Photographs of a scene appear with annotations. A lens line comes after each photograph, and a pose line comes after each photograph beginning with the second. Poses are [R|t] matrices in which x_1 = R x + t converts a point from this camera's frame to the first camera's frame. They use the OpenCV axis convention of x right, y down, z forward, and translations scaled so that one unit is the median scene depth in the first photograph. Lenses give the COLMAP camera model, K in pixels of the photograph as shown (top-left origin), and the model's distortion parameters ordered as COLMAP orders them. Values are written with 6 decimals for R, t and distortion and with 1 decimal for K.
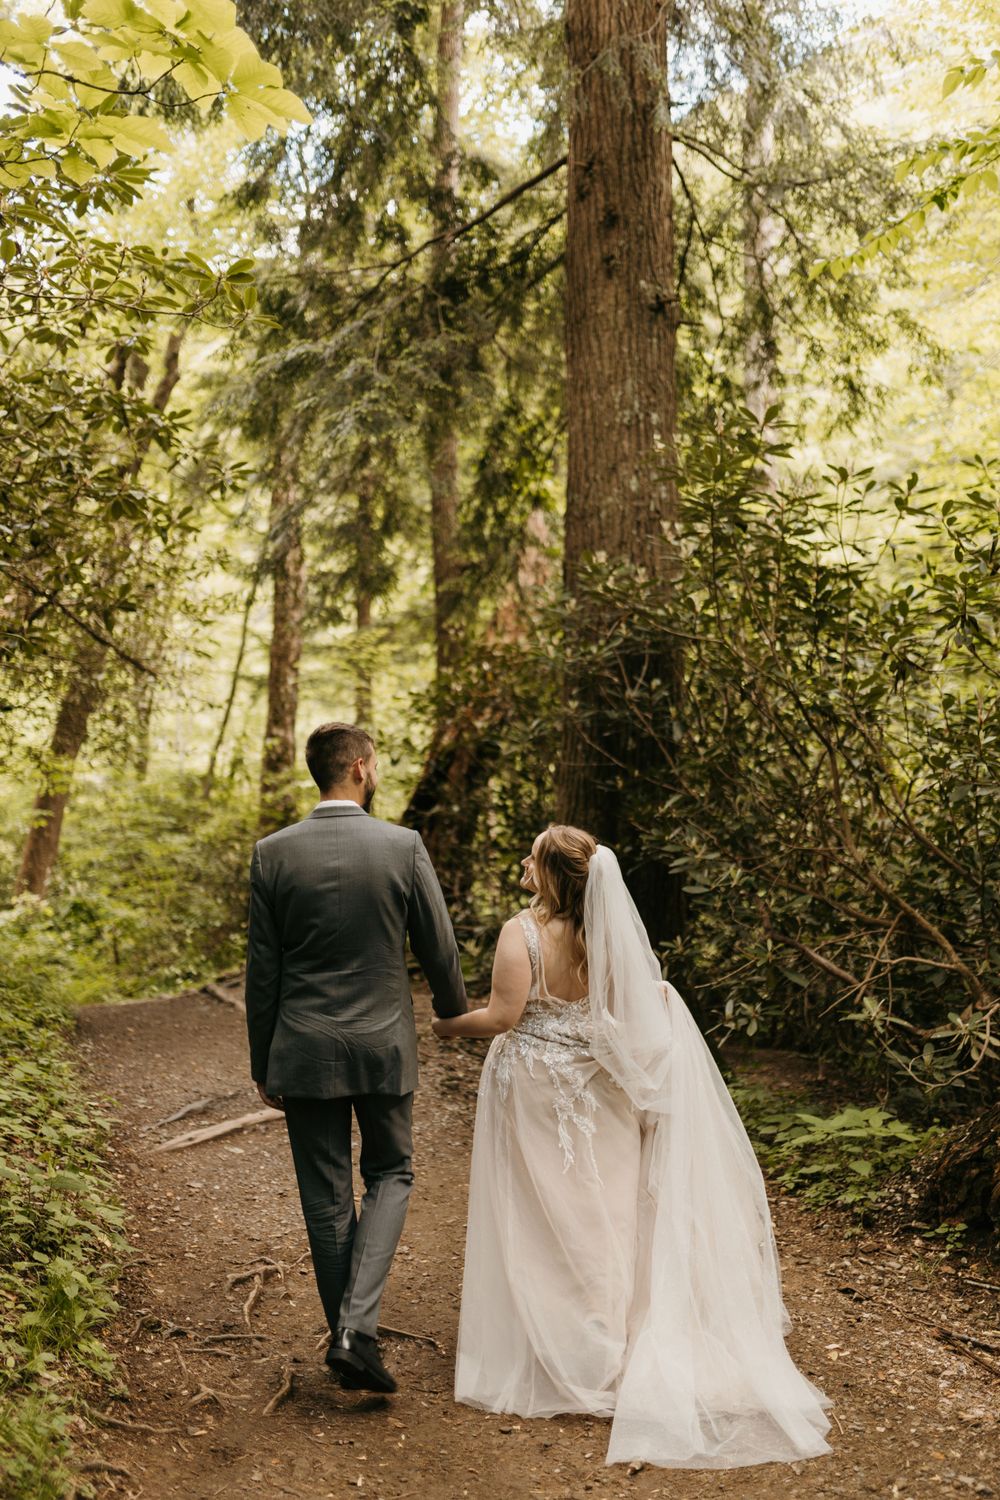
lens RADIAL K [[1413.6, 0, 506.0], [0, 1413.6, 752.8], [0, 0, 1]] dist [-0.001249, 0.000000]
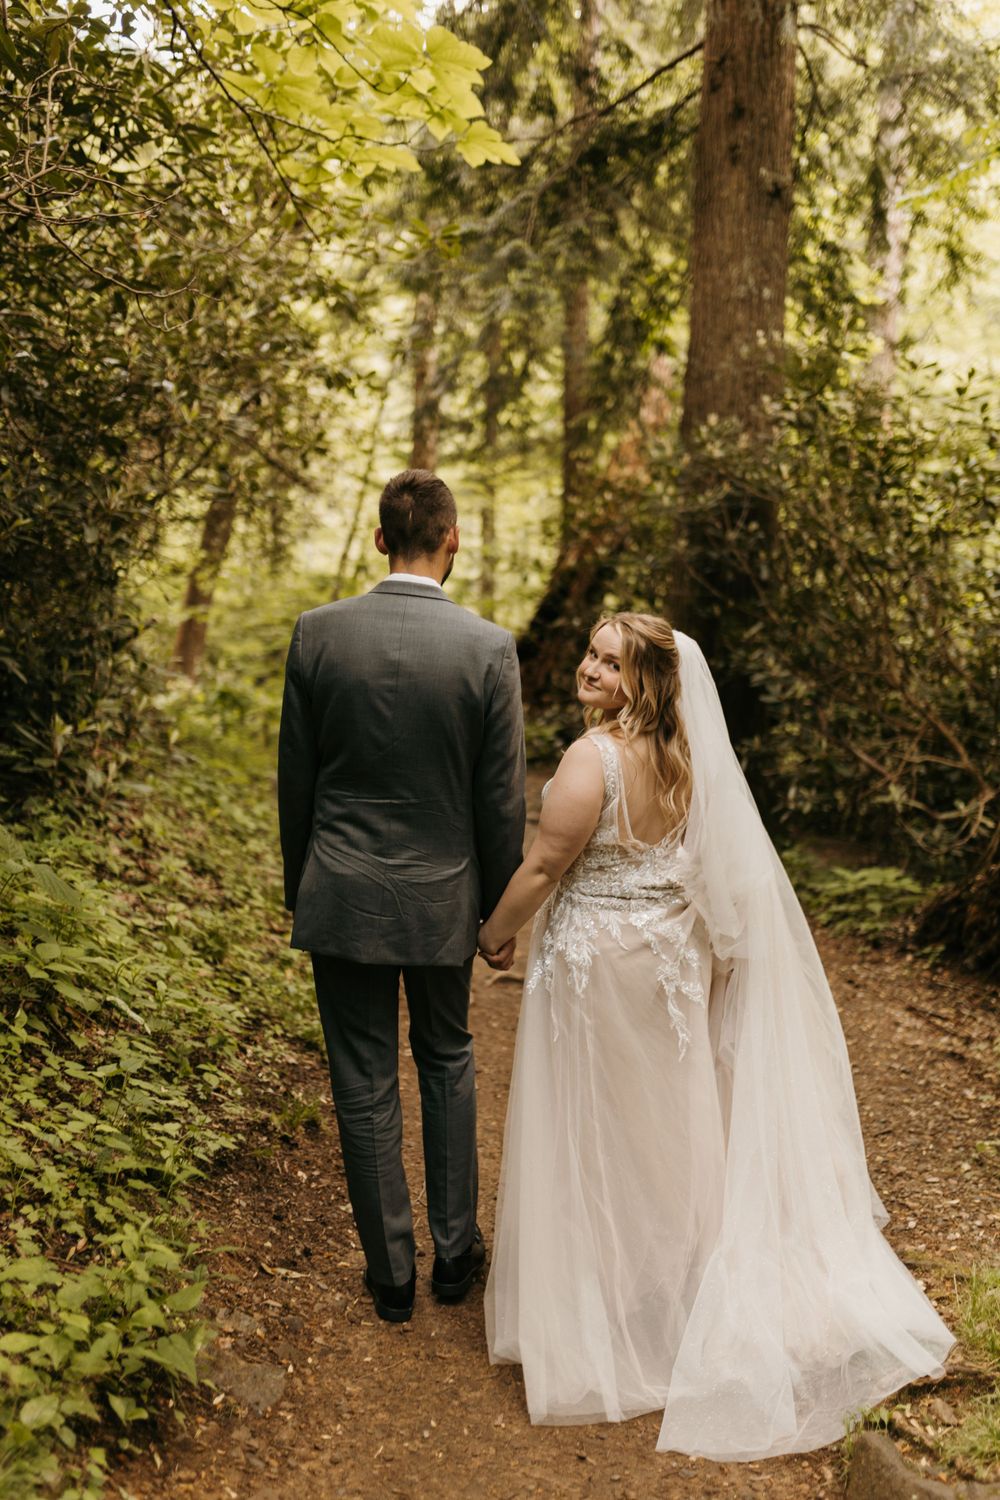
lens RADIAL K [[1413.6, 0, 504.0], [0, 1413.6, 743.1], [0, 0, 1]] dist [-0.001249, 0.000000]
pose [[0.996216, 0.045226, -0.074222, -0.005254], [-0.035131, 0.990616, 0.132079, -0.014558], [0.079499, -0.128972, 0.988456, -0.173046]]
